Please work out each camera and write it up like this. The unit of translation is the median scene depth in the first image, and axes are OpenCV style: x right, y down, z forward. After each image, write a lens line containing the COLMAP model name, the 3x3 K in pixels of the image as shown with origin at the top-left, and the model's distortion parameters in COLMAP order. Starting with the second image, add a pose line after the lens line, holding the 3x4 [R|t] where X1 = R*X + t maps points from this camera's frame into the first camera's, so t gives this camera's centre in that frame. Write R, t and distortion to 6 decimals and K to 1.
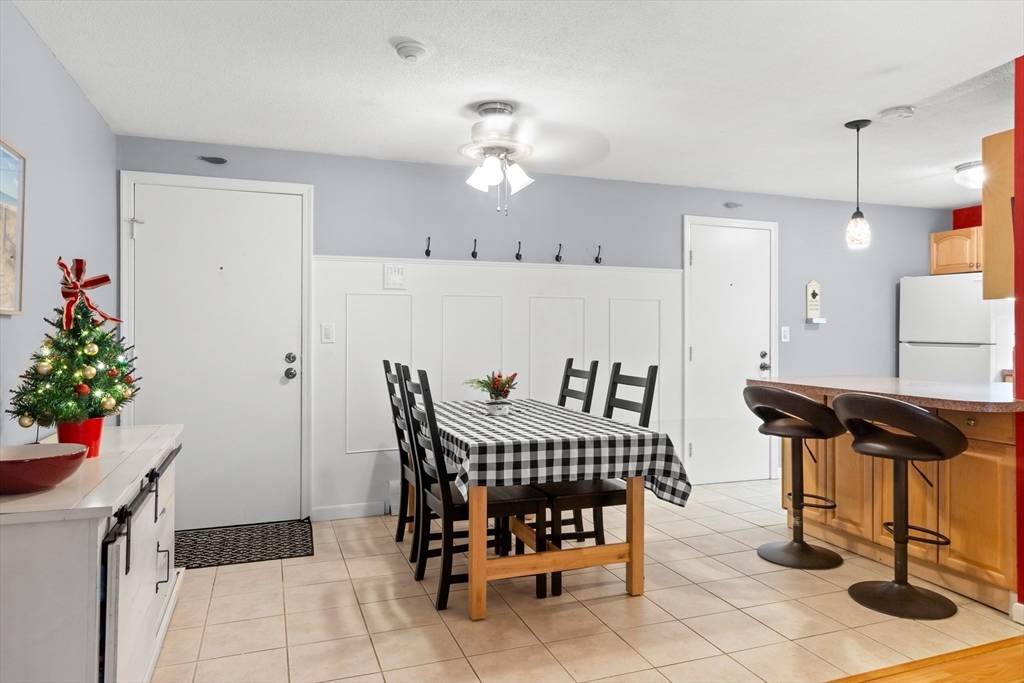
lens RADIAL K [[660.3, 0, 513.4], [0, 660.3, 336.9], [0, 0, 1]] dist [0.035709, 0.001156]
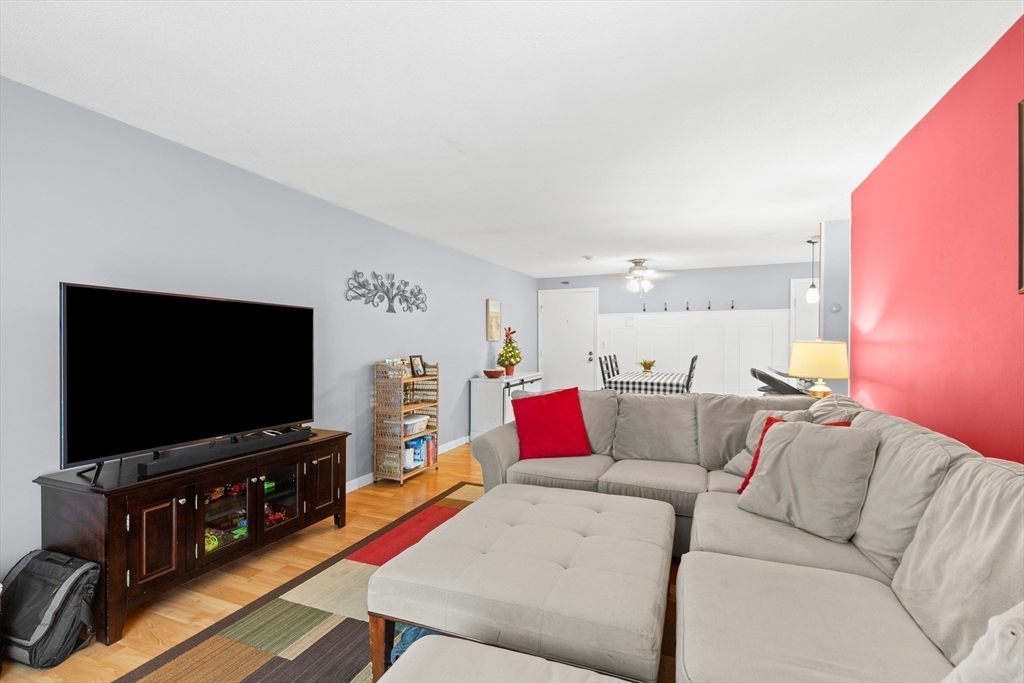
lens RADIAL K [[474.9, 0, 512.4], [0, 474.9, 343.5], [0, 0, 1]] dist [0.005268, 0.001048]
pose [[0.737588, -0.001935, -0.675248, 0.836557], [0.002701, 0.999996, 0.000084, -0.010448], [0.675246, -0.001886, 0.737590, -0.713213]]
